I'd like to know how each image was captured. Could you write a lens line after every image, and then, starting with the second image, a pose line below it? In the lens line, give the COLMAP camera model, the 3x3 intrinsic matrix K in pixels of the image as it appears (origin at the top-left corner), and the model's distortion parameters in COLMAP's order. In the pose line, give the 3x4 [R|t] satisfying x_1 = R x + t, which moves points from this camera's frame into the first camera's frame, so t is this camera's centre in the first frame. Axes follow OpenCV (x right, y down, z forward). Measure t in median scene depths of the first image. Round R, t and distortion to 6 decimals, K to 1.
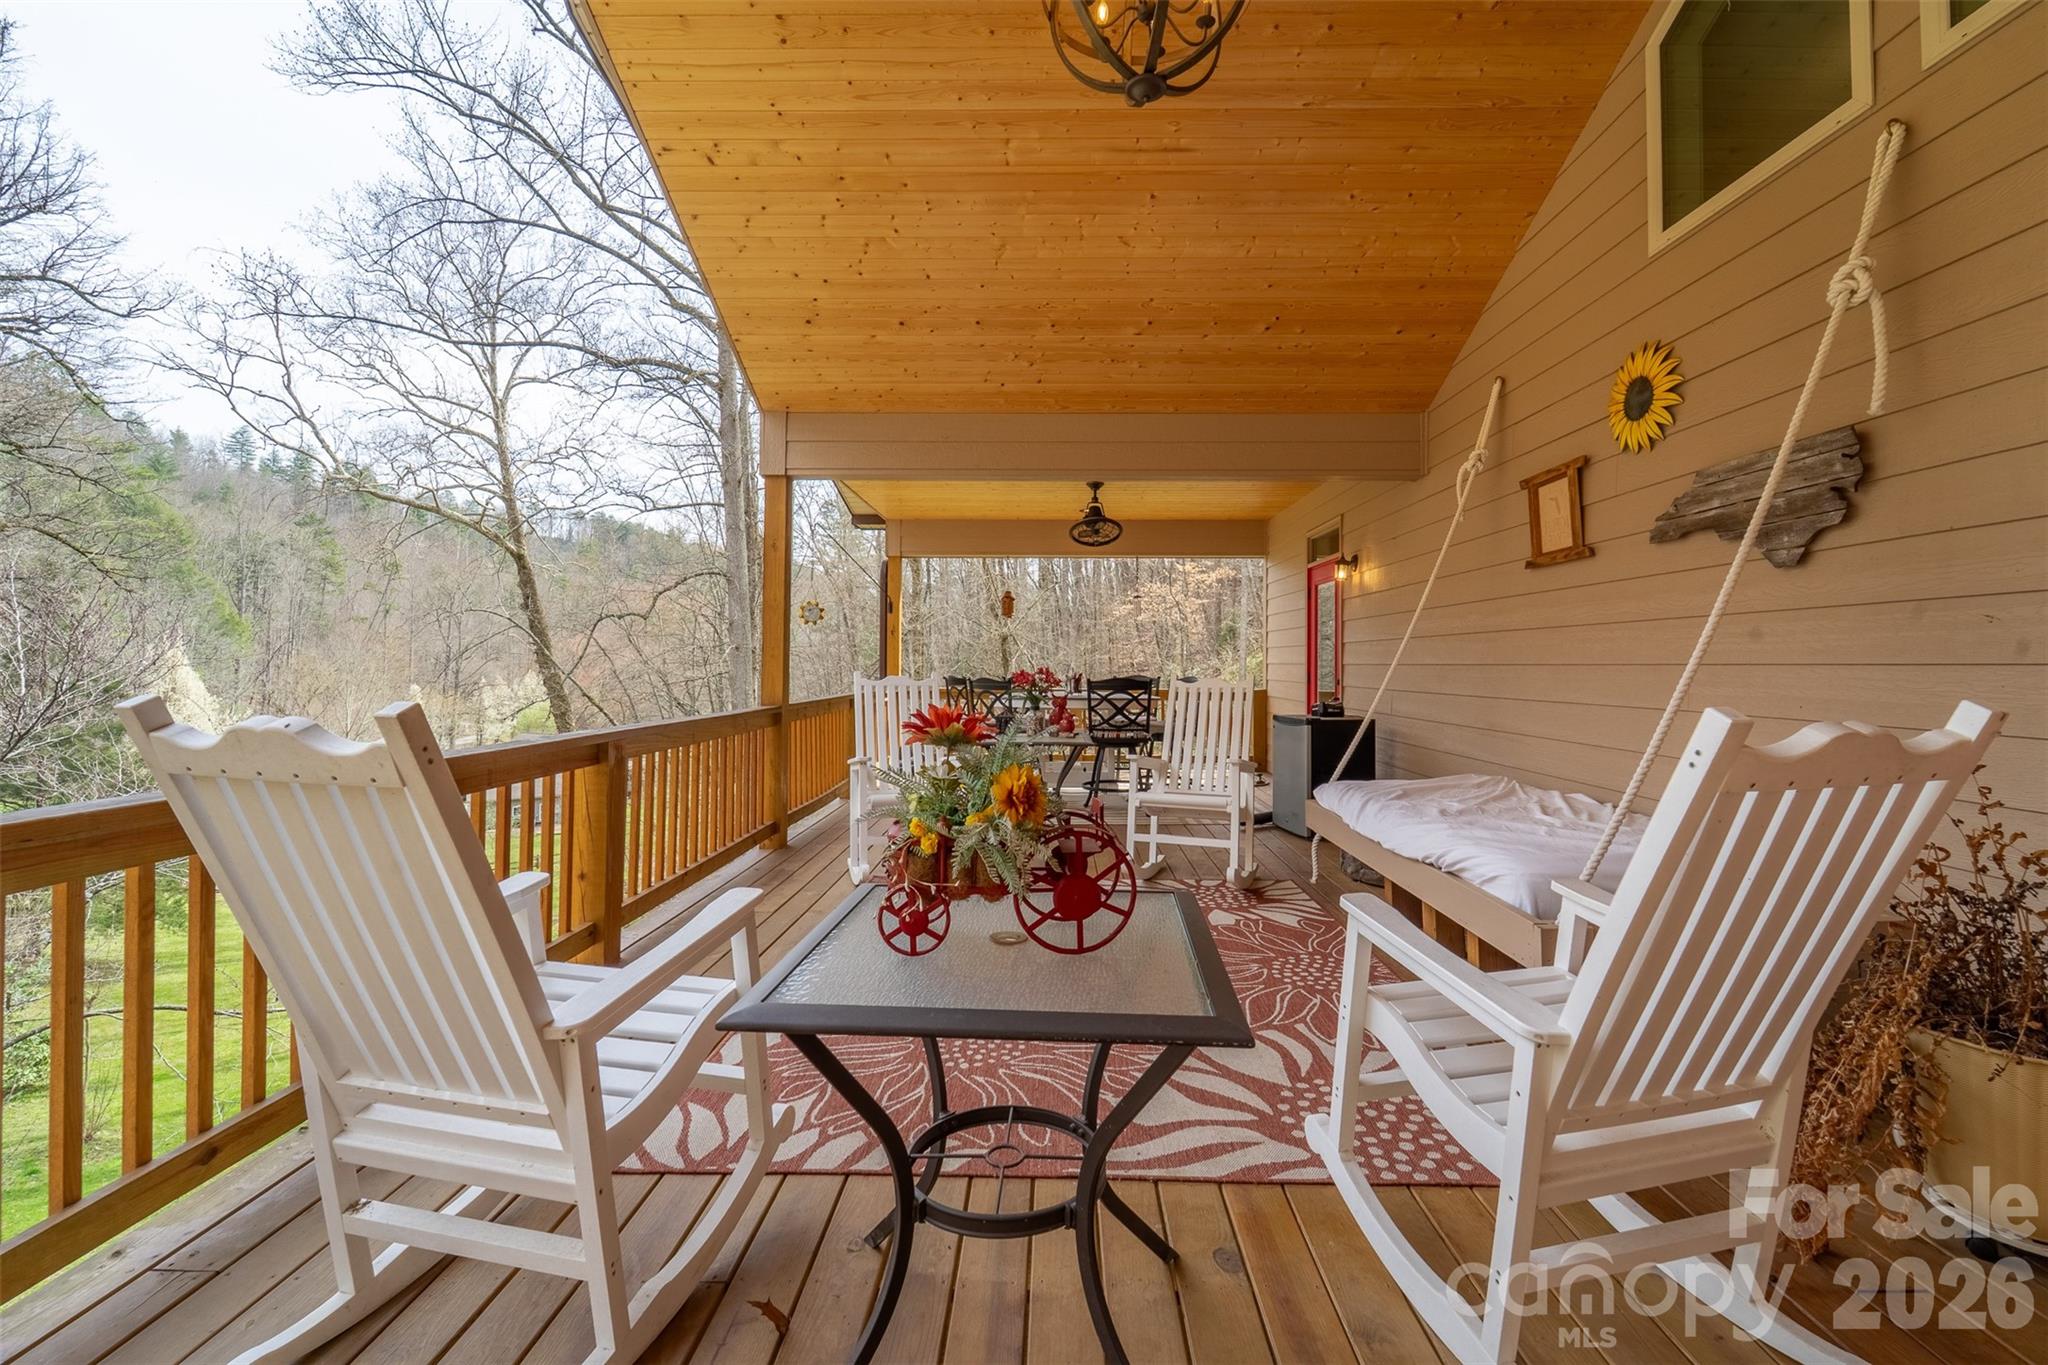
lens RADIAL K [[861.0, 0, 1031.0], [0, 861.0, 666.0], [0, 0, 1]] dist [0.011435, -0.002299]
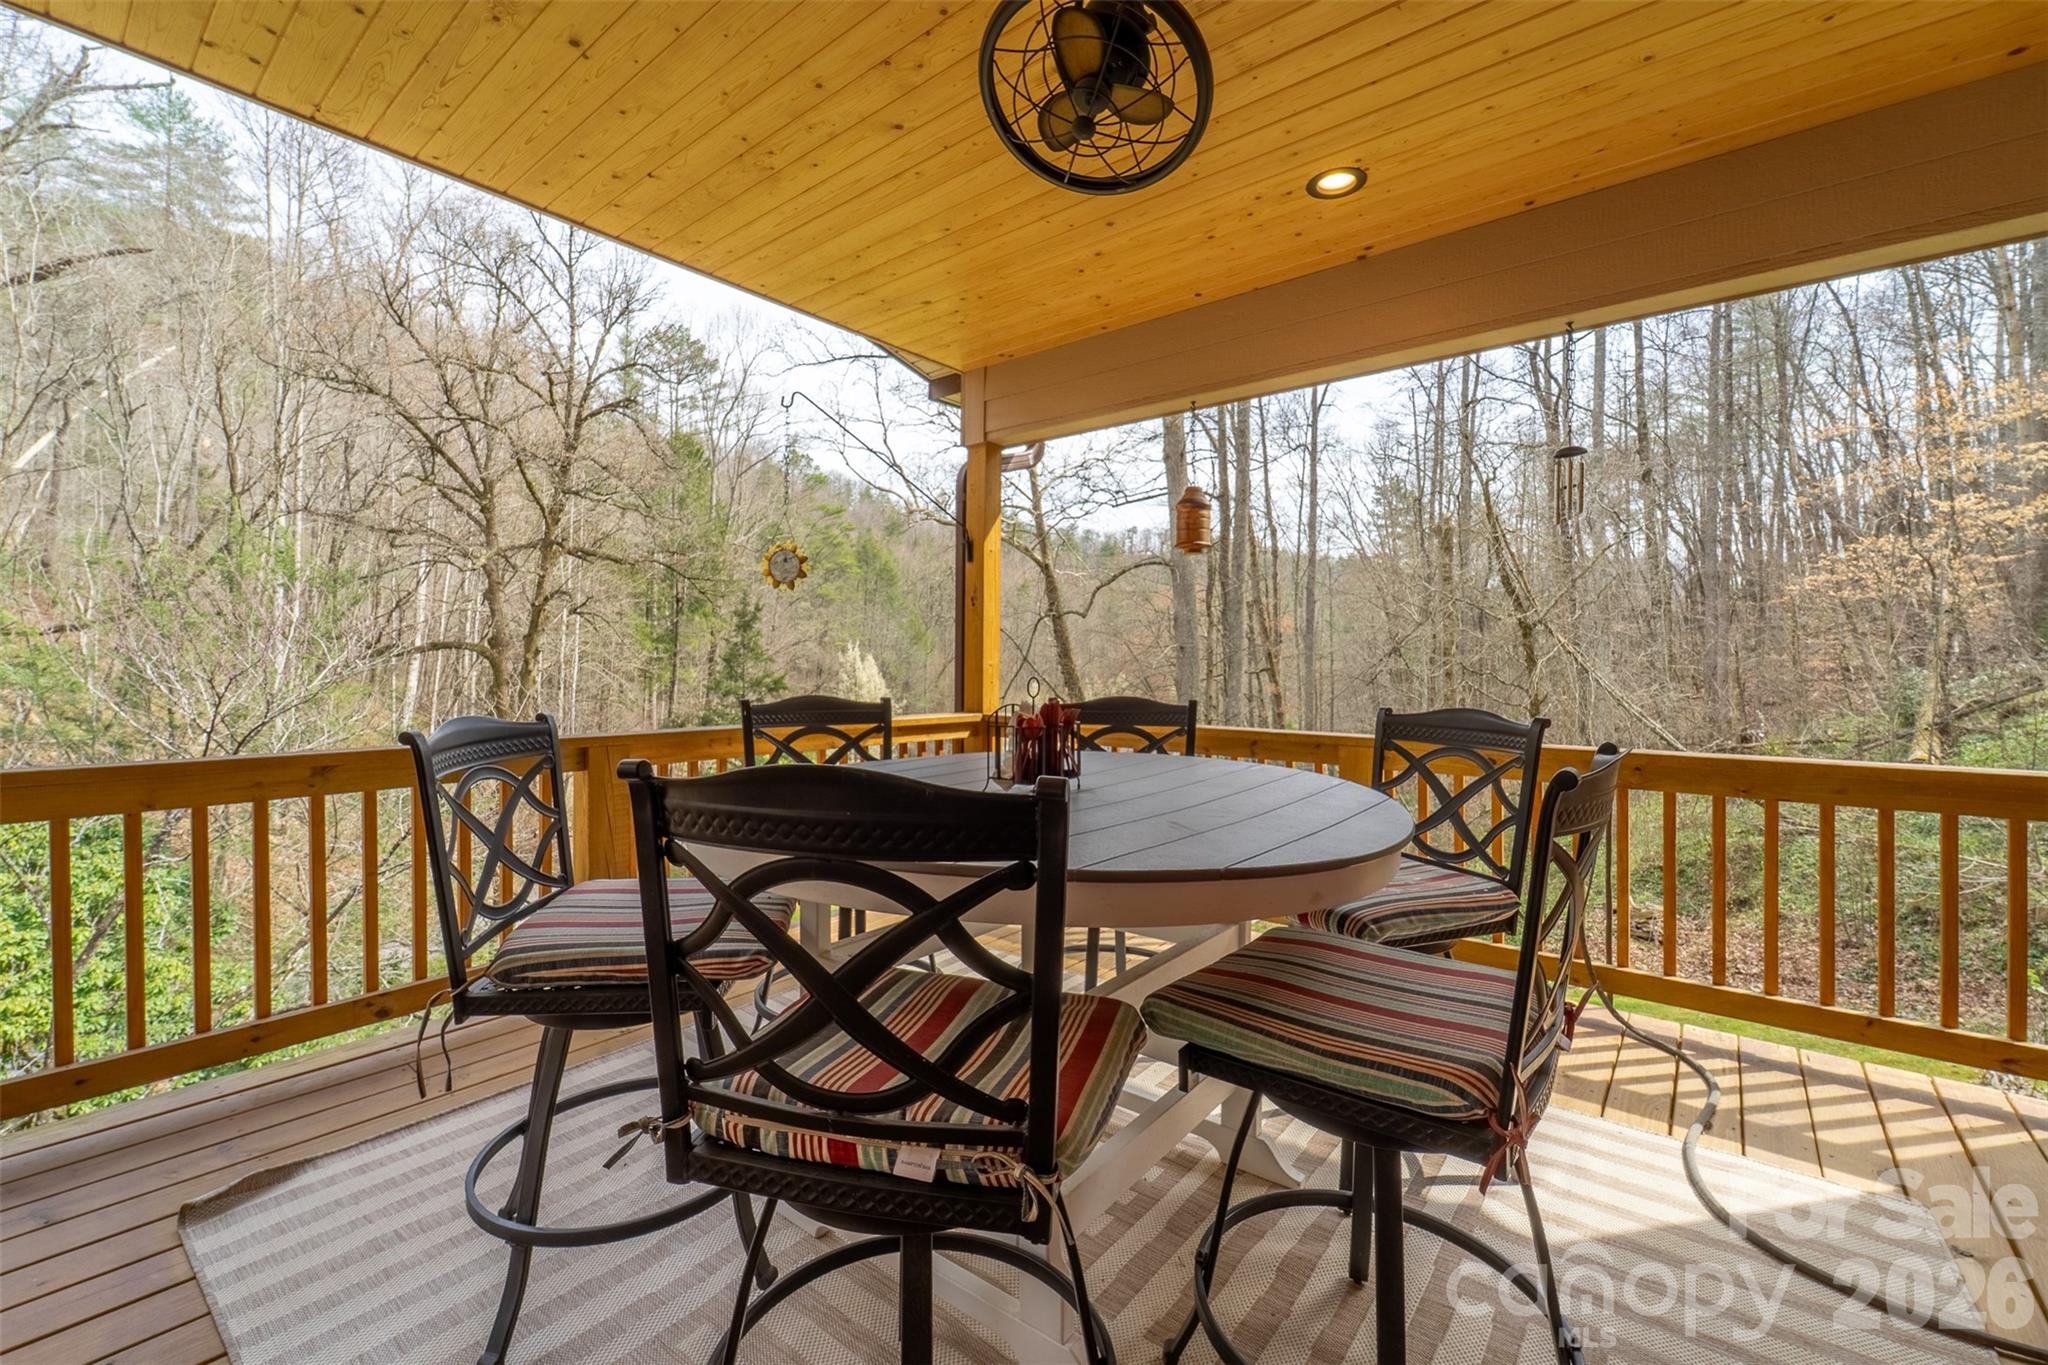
lens RADIAL K [[861.0, 0, 1012.4], [0, 861.0, 671.9], [0, 0, 1]] dist [0.011435, -0.002299]
pose [[0.791123, 0.003723, -0.611645, 0.356683], [-0.000892, 0.999987, 0.004933, -0.009987], [0.611656, -0.003357, 0.791117, 1.452320]]
